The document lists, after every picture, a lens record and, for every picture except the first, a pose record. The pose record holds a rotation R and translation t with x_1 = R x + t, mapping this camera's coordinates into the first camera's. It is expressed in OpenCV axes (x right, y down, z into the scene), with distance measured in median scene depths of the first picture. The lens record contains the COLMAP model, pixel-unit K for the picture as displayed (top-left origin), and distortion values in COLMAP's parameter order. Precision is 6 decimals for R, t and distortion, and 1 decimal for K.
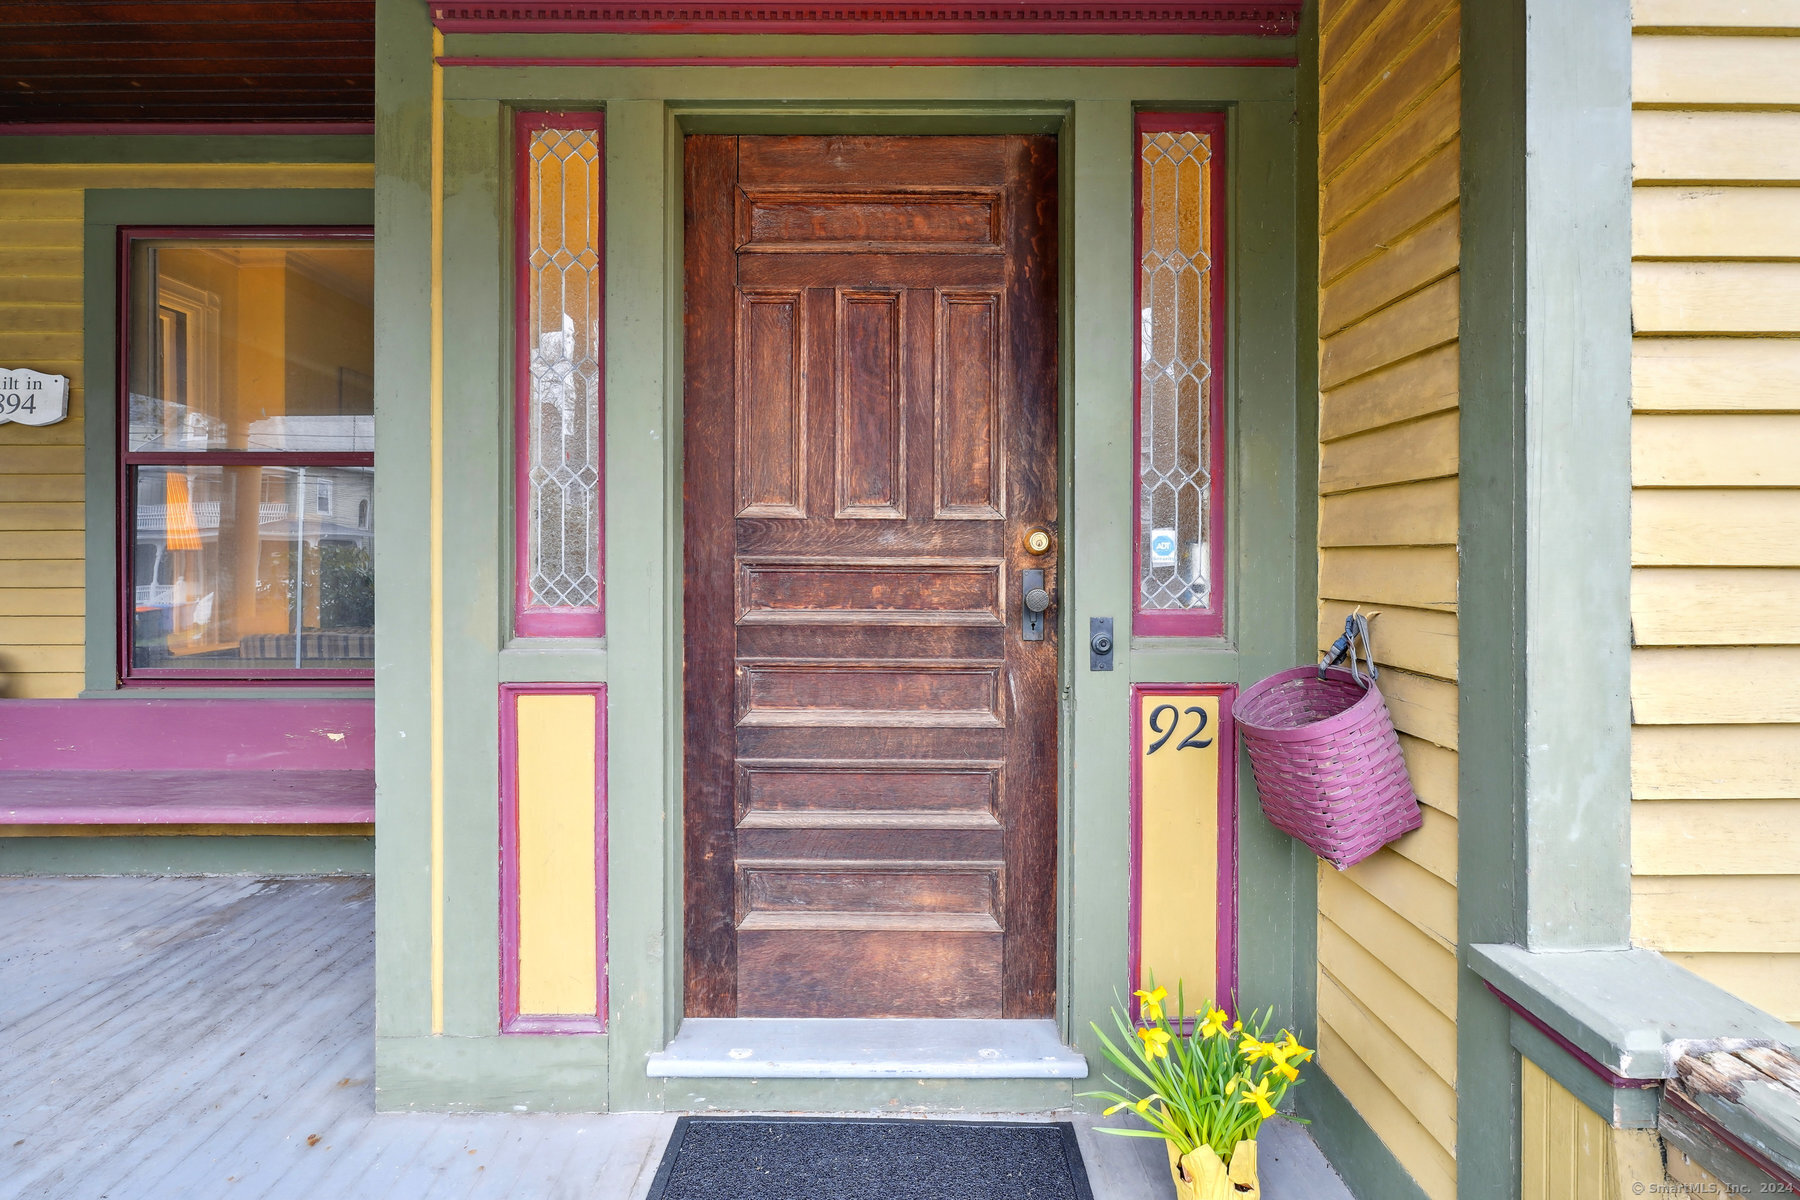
lens RADIAL K [[754.8, 0, 898.5], [0, 754.8, 559.1], [0, 0, 1]] dist [0.000447, -0.000028]
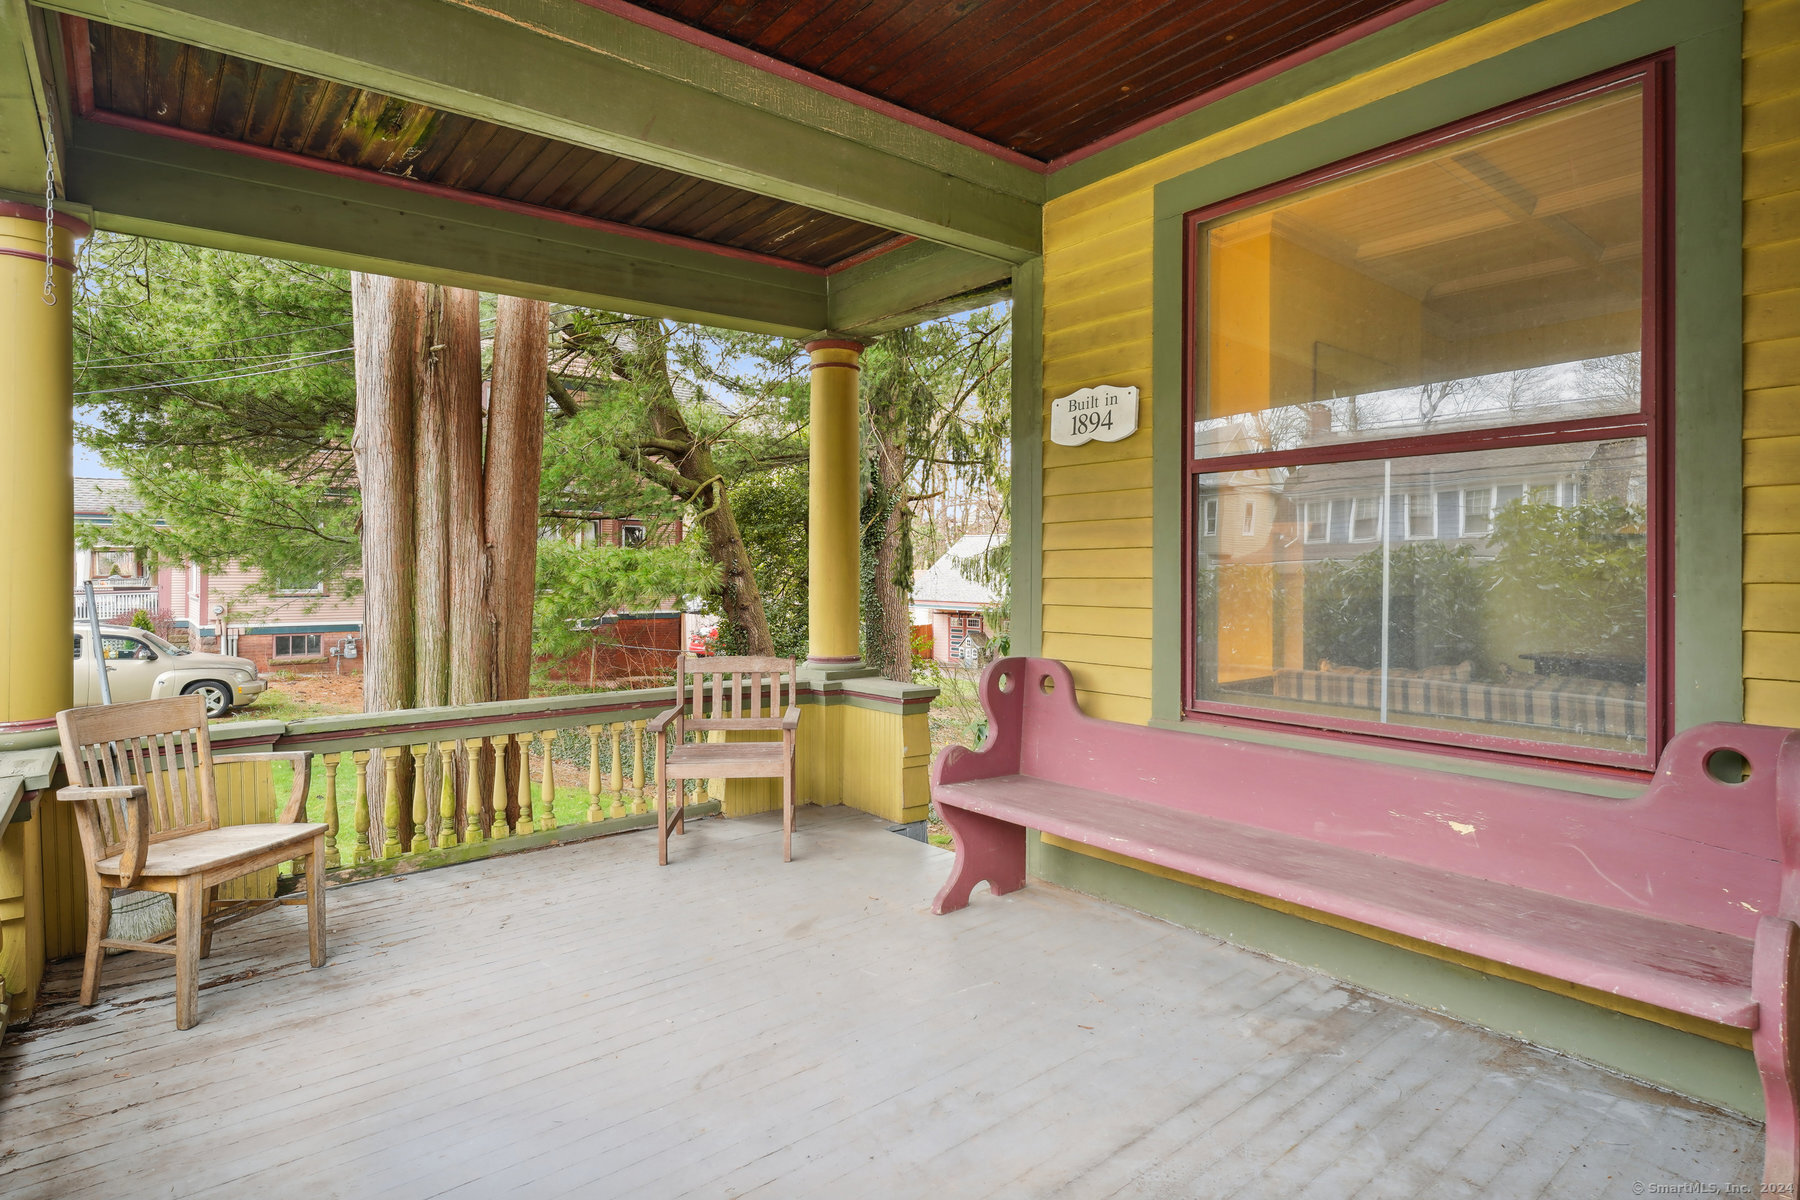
lens RADIAL K [[952.1, 0, 890.5], [0, 952.1, 562.5], [0, 0, 1]] dist [0.002566, 0.000241]
pose [[0.624072, -0.006225, -0.781342, -0.357444], [-0.003832, 0.999932, -0.011028, -0.005228], [0.781357, 0.009876, 0.624006, 0.005814]]
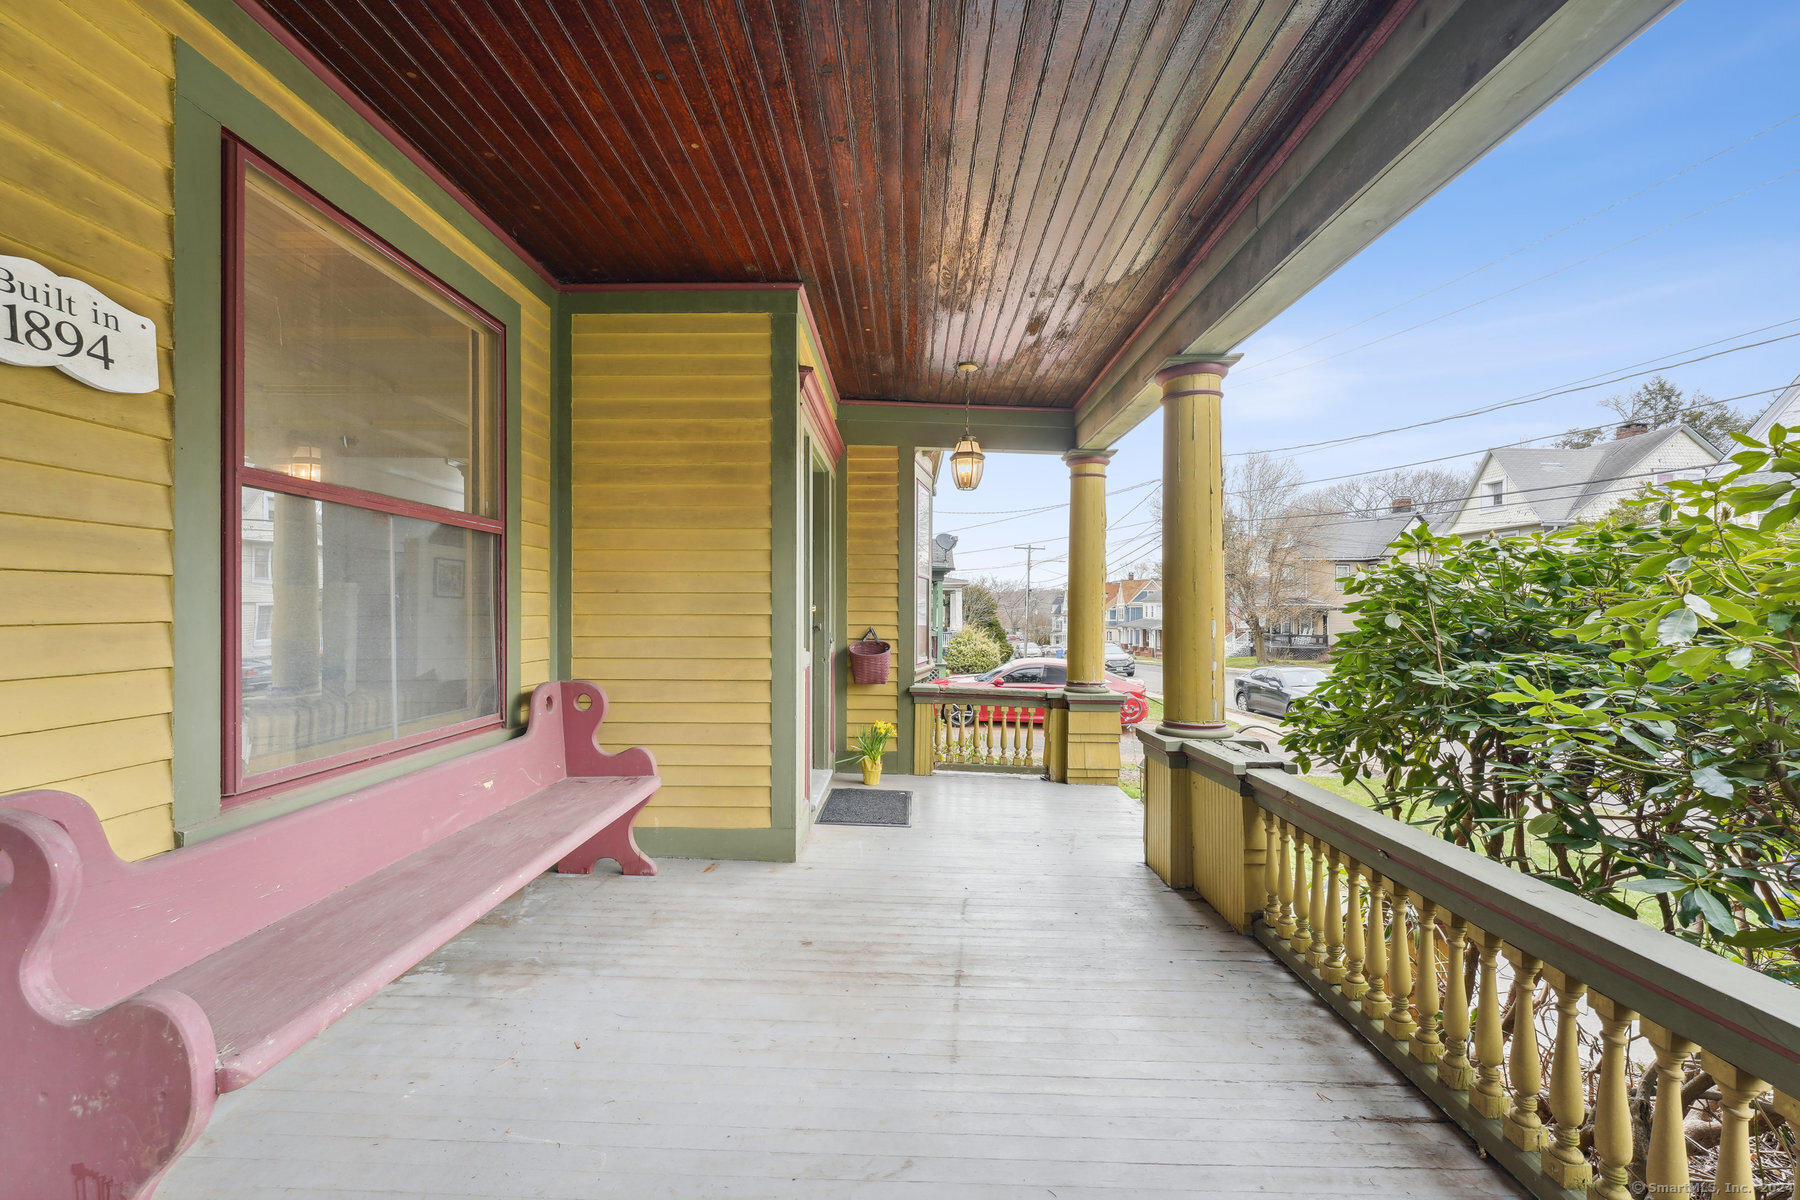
lens RADIAL K [[749.7, 0, 896.3], [0, 749.7, 619.6], [0, 0, 1]] dist [-0.000471, -0.000104]
pose [[0.013741, -0.014157, 0.999805, -1.704307], [0.004428, 0.999891, 0.014098, -0.008419], [-0.999896, 0.004233, 0.013802, 0.393059]]
